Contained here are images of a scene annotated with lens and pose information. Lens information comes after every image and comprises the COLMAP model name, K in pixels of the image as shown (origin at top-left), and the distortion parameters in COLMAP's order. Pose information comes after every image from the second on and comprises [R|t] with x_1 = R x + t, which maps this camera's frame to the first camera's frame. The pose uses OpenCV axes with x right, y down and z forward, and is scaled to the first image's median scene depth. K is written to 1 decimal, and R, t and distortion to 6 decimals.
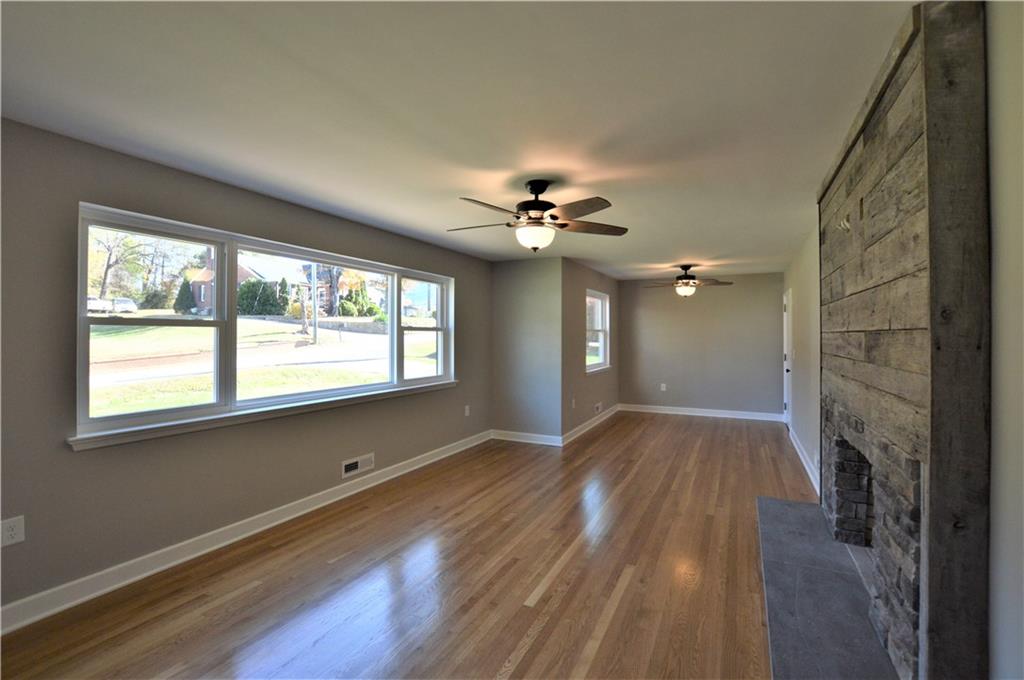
lens RADIAL K [[458.8, 0, 510.5], [0, 458.8, 333.7], [0, 0, 1]] dist [-0.025682, 0.000481]
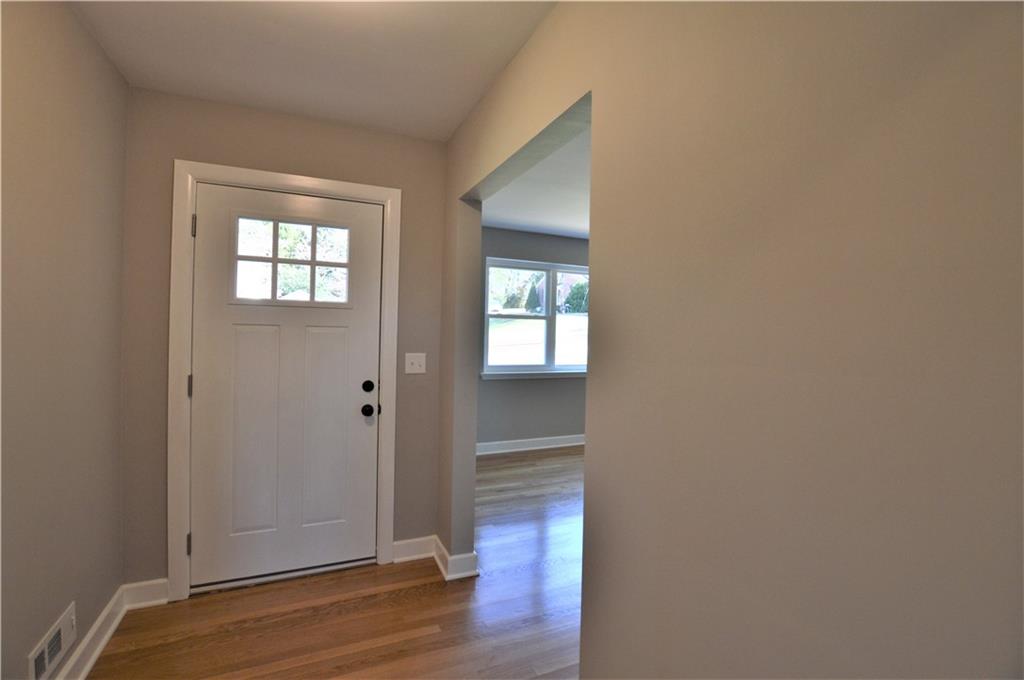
lens RADIAL K [[458.8, 0, 510.5], [0, 458.8, 333.7], [0, 0, 1]] dist [-0.025682, 0.000481]
pose [[0.783334, 0.021363, -0.621233, 0.322114], [-0.017520, 0.999771, 0.012289, 0.019308], [0.621354, 0.001258, 0.783529, -0.432410]]
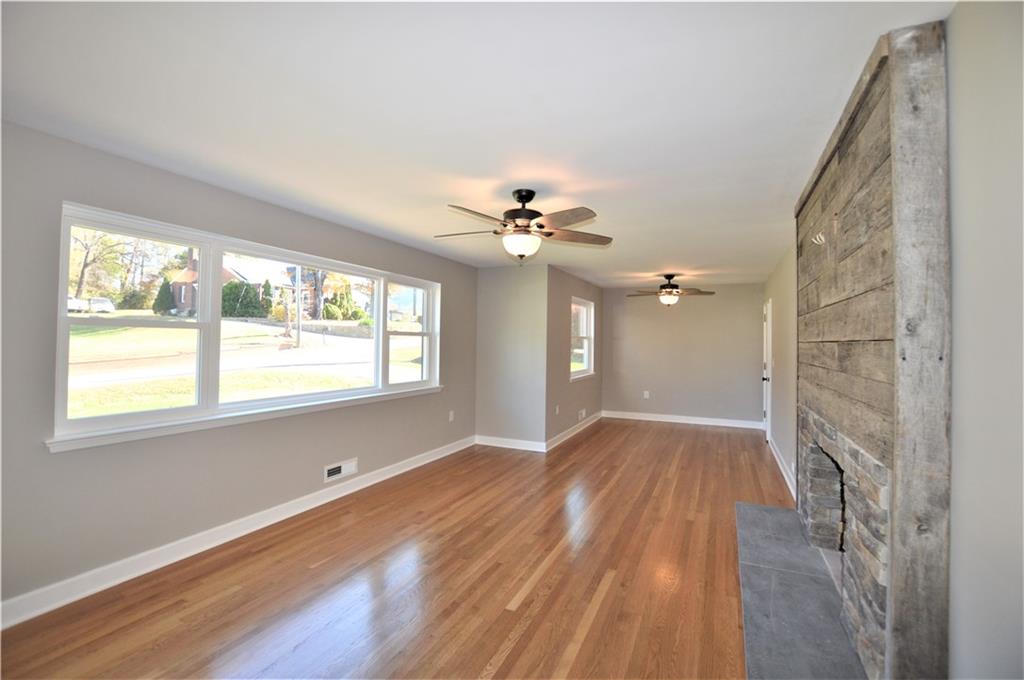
lens RADIAL K [[458.8, 0, 510.5], [0, 458.8, 333.7], [0, 0, 1]] dist [-0.025682, 0.000481]
pose [[0.999416, 0.013650, 0.031313, -0.000189], [-0.013244, 0.999826, -0.013163, -0.000118], [-0.031488, 0.012741, 0.999423, -0.011518]]
